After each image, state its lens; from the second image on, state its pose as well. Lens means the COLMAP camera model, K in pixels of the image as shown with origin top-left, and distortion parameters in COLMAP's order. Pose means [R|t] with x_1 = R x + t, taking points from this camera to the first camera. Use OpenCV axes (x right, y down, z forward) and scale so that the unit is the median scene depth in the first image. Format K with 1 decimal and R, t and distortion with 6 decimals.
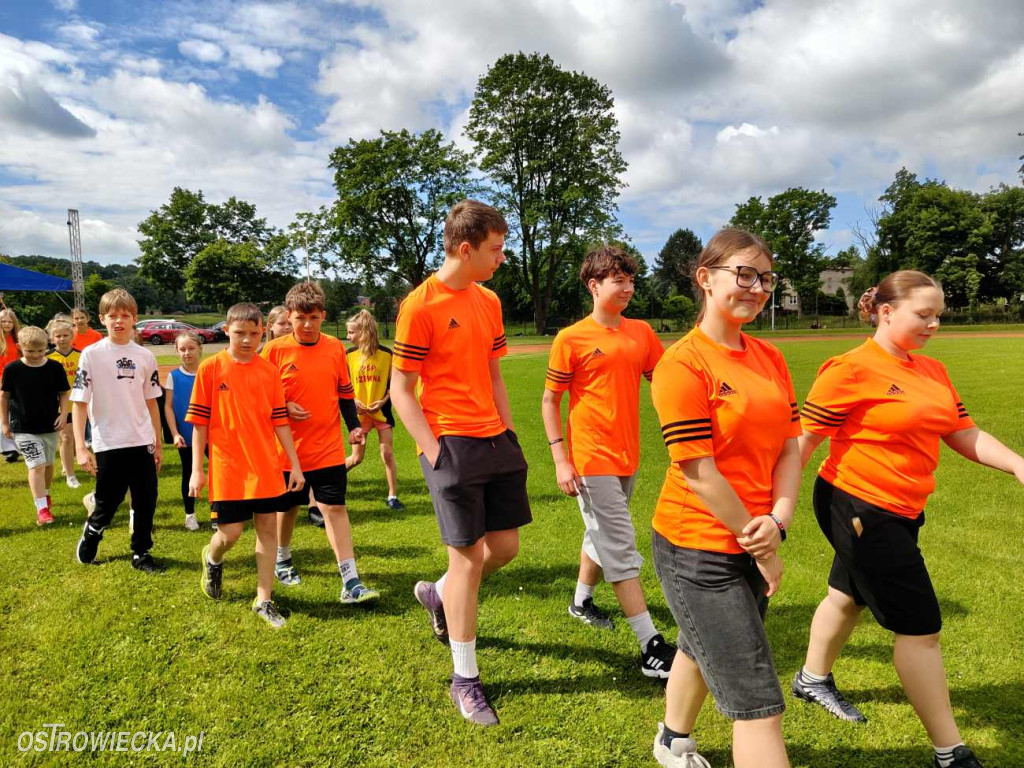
lens RADIAL K [[691.1, 0, 512.0], [0, 691.1, 384.0], [0, 0, 1]] dist [0.003279, 0.001729]
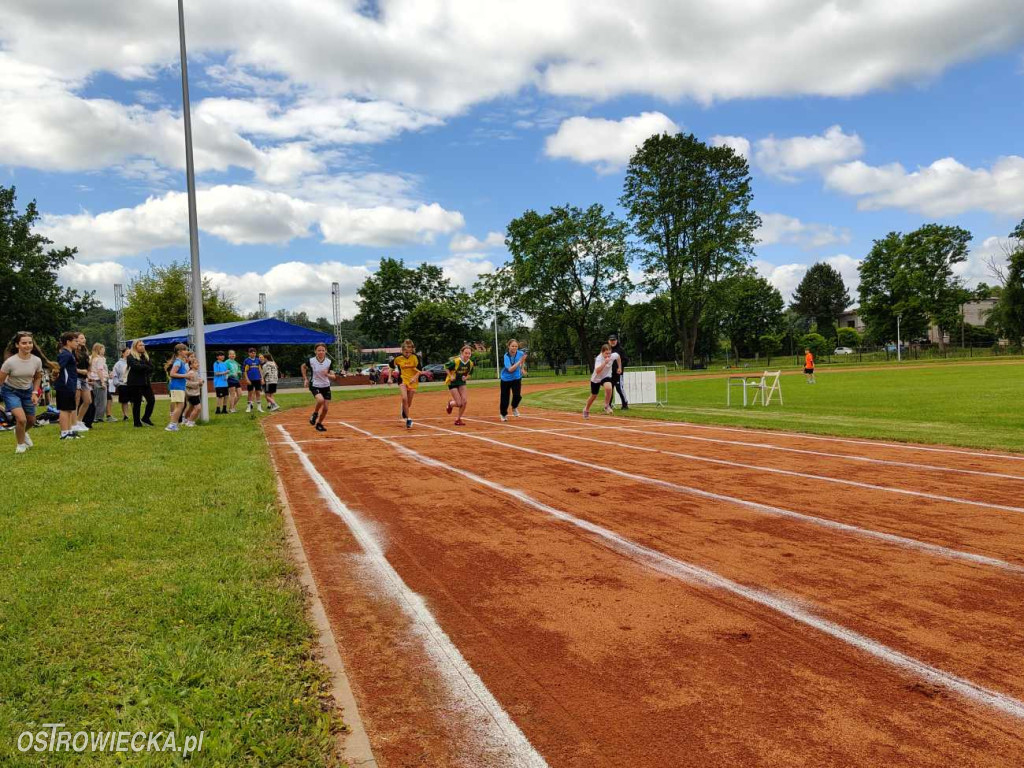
lens RADIAL K [[932.8, 0, 474.8], [0, 932.8, 367.9], [0, 0, 1]] dist [0.001142, -0.000335]
pose [[0.991432, -0.023563, -0.128483, -0.111540], [0.011758, 0.995701, -0.091876, 0.061921], [0.130096, 0.089578, 0.987447, -0.572145]]
